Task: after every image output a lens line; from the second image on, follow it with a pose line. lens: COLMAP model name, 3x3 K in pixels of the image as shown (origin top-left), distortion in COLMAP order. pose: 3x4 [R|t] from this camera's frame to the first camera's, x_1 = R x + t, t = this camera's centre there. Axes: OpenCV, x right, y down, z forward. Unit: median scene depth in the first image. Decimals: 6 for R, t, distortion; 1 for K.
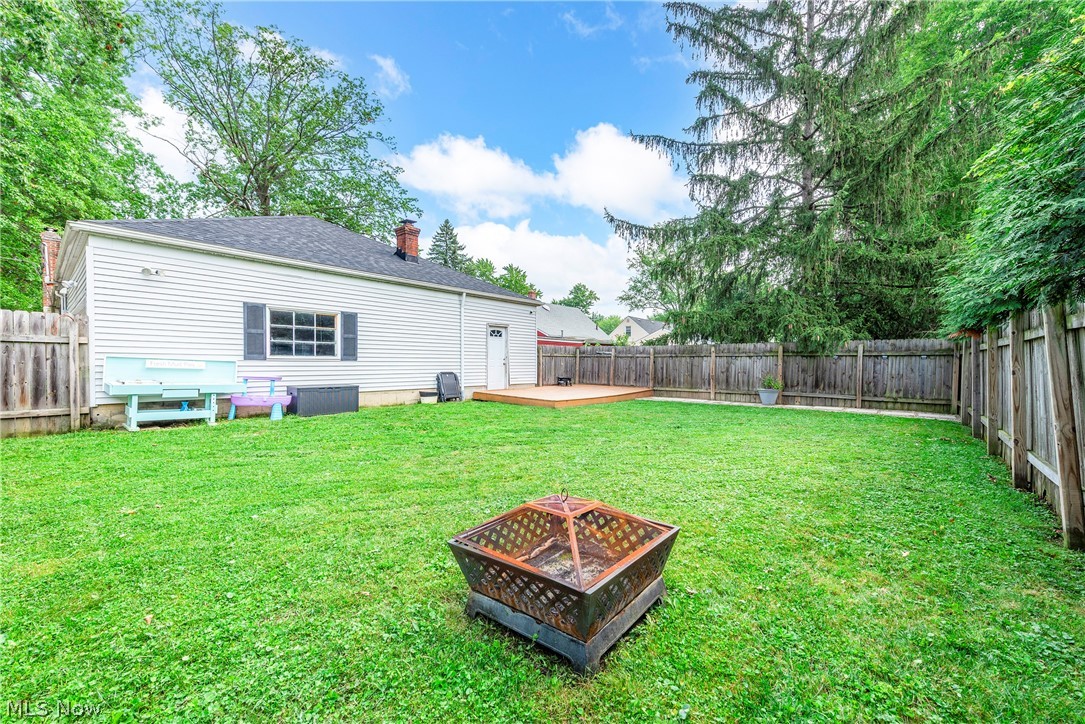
lens RADIAL K [[435.8, 0, 546.2], [0, 435.8, 363.1], [0, 0, 1]] dist [0.007795, -0.004970]
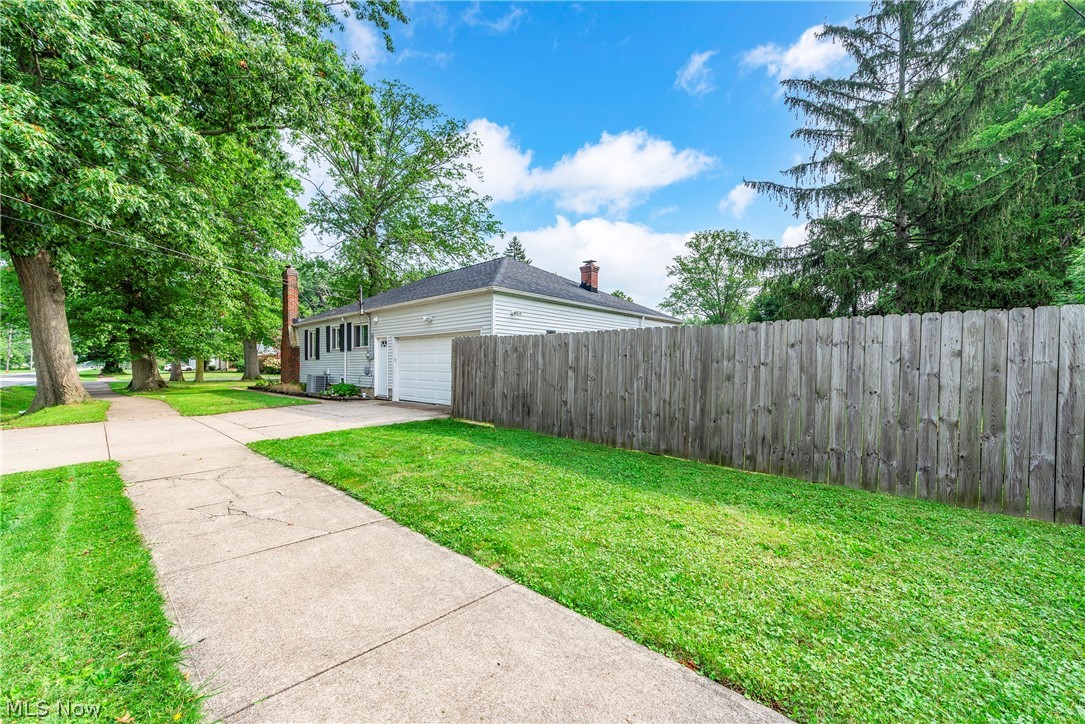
lens RADIAL K [[435.8, 0, 538.8], [0, 435.8, 362.4], [0, 0, 1]] dist [0.007795, -0.004970]
pose [[0.998638, -0.003030, -0.052096, -0.325078], [0.002494, 0.999943, -0.010339, -0.007472], [0.052124, 0.010195, 0.998589, -0.248102]]
